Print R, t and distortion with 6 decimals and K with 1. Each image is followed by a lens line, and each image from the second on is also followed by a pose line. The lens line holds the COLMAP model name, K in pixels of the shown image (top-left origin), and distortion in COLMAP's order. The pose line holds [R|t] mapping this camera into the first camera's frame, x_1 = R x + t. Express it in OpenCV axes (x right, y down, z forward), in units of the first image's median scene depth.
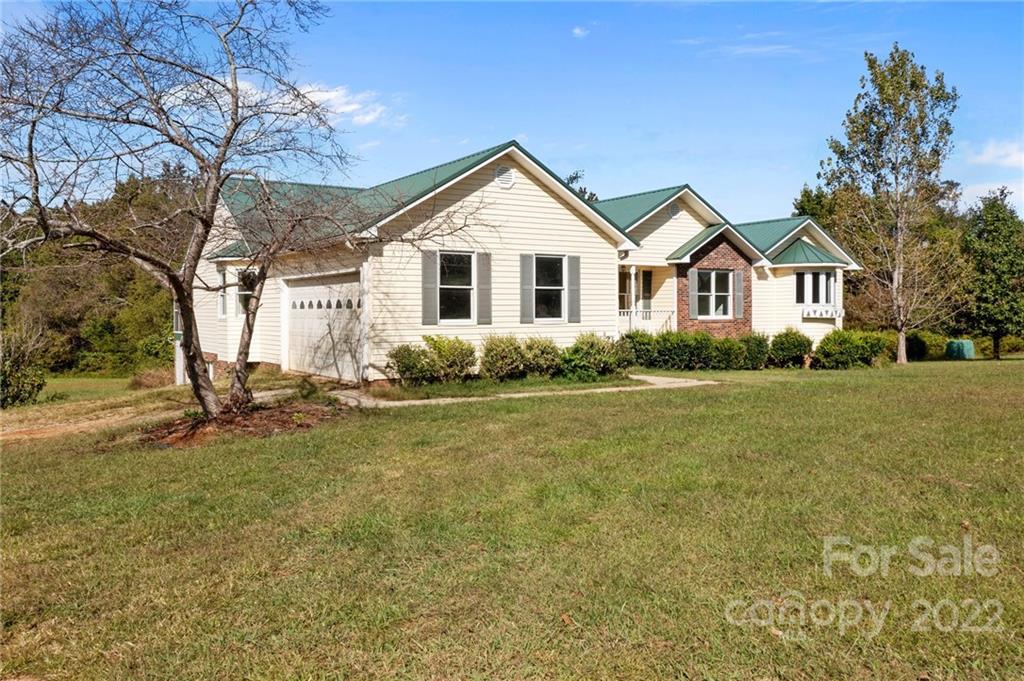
lens RADIAL K [[830.2, 0, 515.7], [0, 830.2, 318.9], [0, 0, 1]] dist [-0.004362, -0.000833]
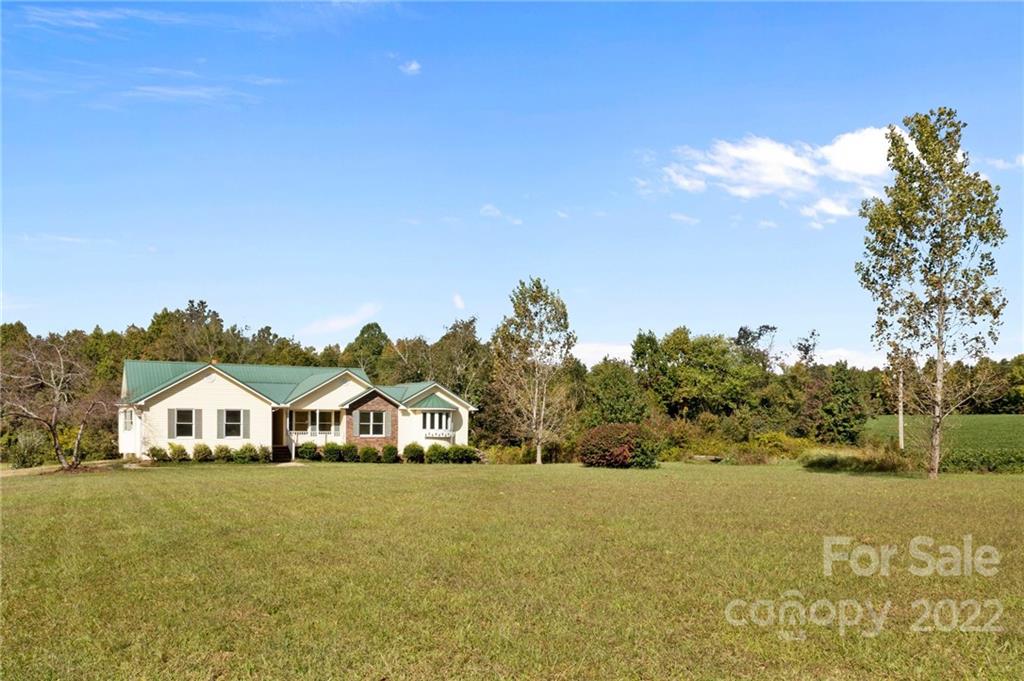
lens RADIAL K [[848.4, 0, 510.2], [0, 848.4, 440.1], [0, 0, 1]] dist [-0.005745, 0.001848]
pose [[0.994508, 0.020309, -0.102675, 0.975182], [-0.018096, 0.999584, 0.022437, -0.053319], [0.103088, -0.020456, 0.994462, -1.185636]]
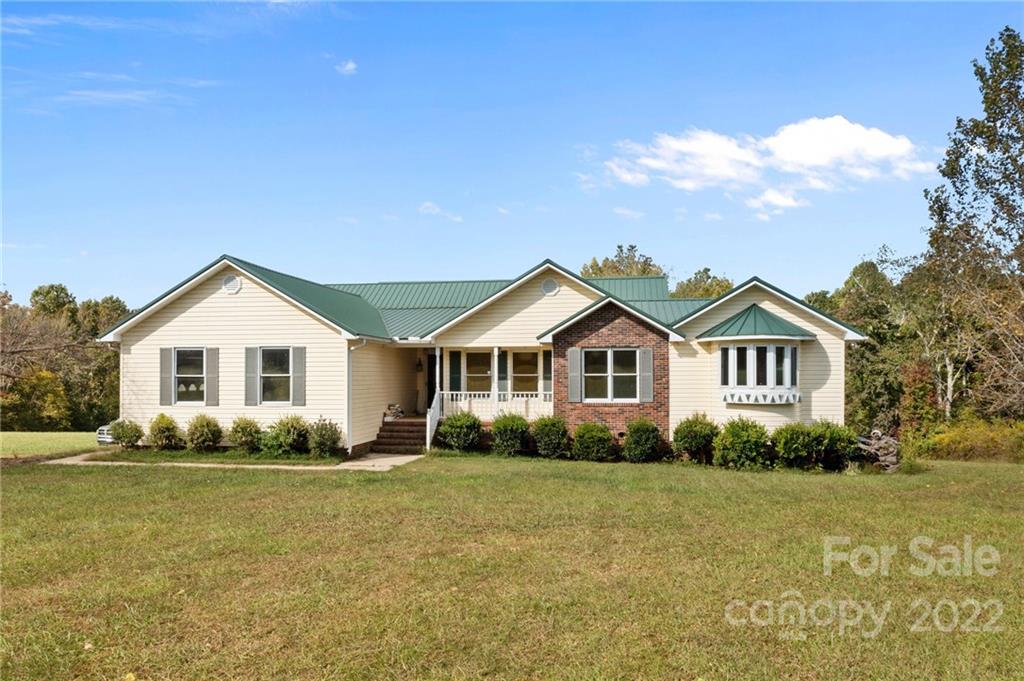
lens RADIAL K [[825.8, 0, 509.2], [0, 825.8, 364.9], [0, 0, 1]] dist [-0.006656, 0.002782]
pose [[0.750946, -0.006539, -0.660331, 0.959311], [-0.006388, 0.999832, -0.017165, -0.031432], [0.660332, 0.017109, 0.750779, 0.324764]]
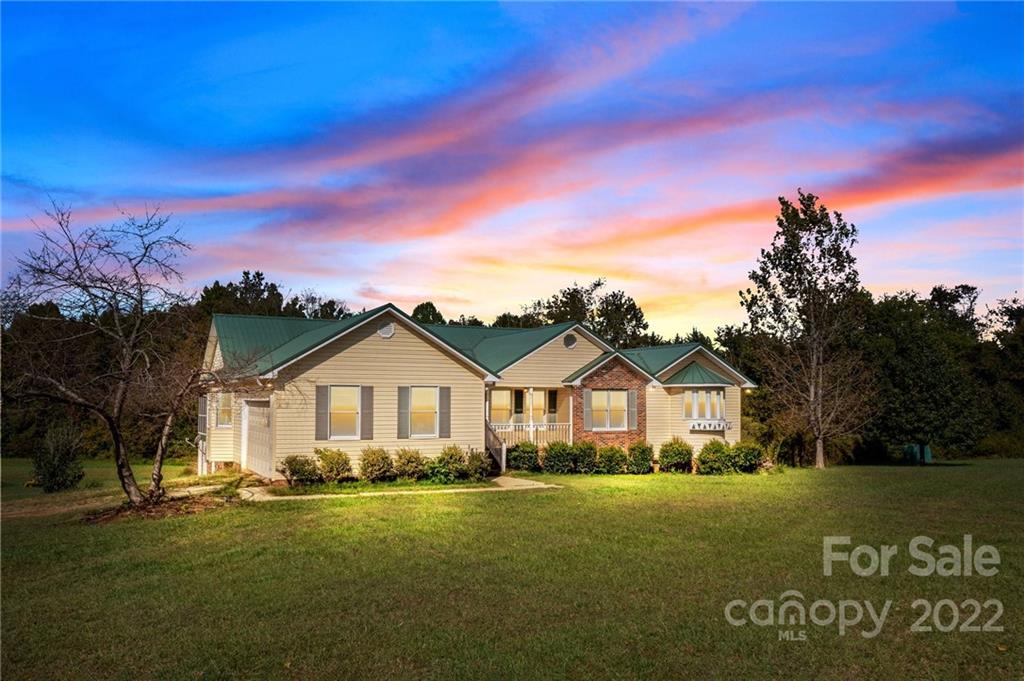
lens RADIAL K [[825.8, 0, 509.2], [0, 825.8, 364.9], [0, 0, 1]] dist [-0.006656, 0.002782]
pose [[0.992869, 0.002675, -0.119179, 0.304713], [-0.008816, 0.998658, -0.051027, -0.041621], [0.118883, 0.051714, 0.991561, -0.262525]]
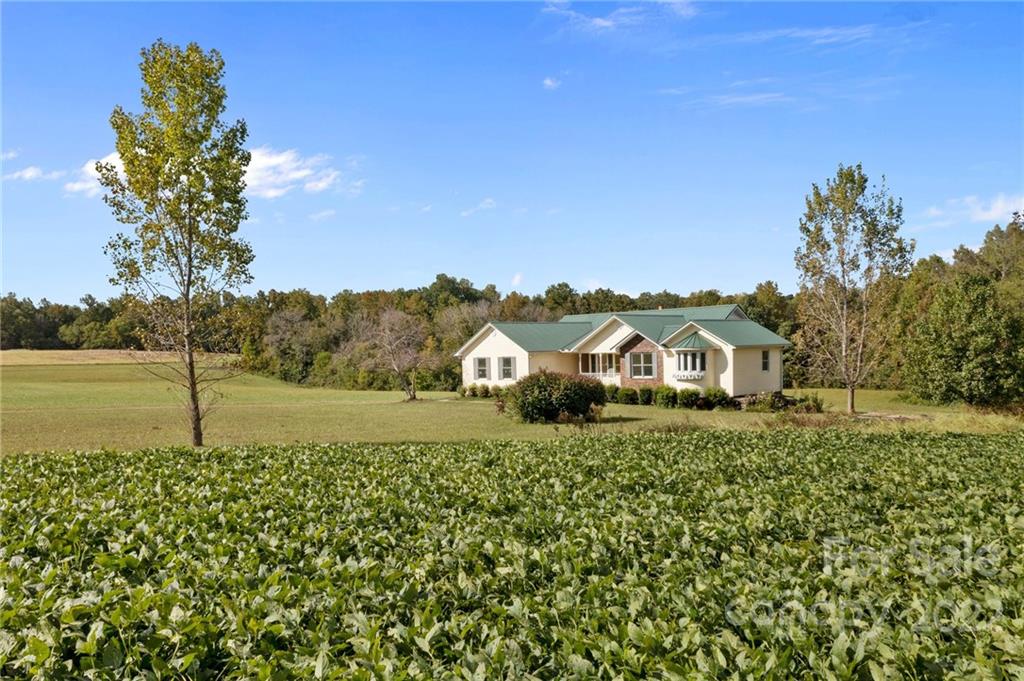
lens RADIAL K [[825.8, 0, 509.2], [0, 825.8, 364.9], [0, 0, 1]] dist [-0.006656, 0.002782]
pose [[0.232036, 0.014148, -0.972604, 2.669088], [0.020341, 0.999605, 0.019393, -0.097056], [0.972495, -0.024284, 0.231656, 0.299994]]
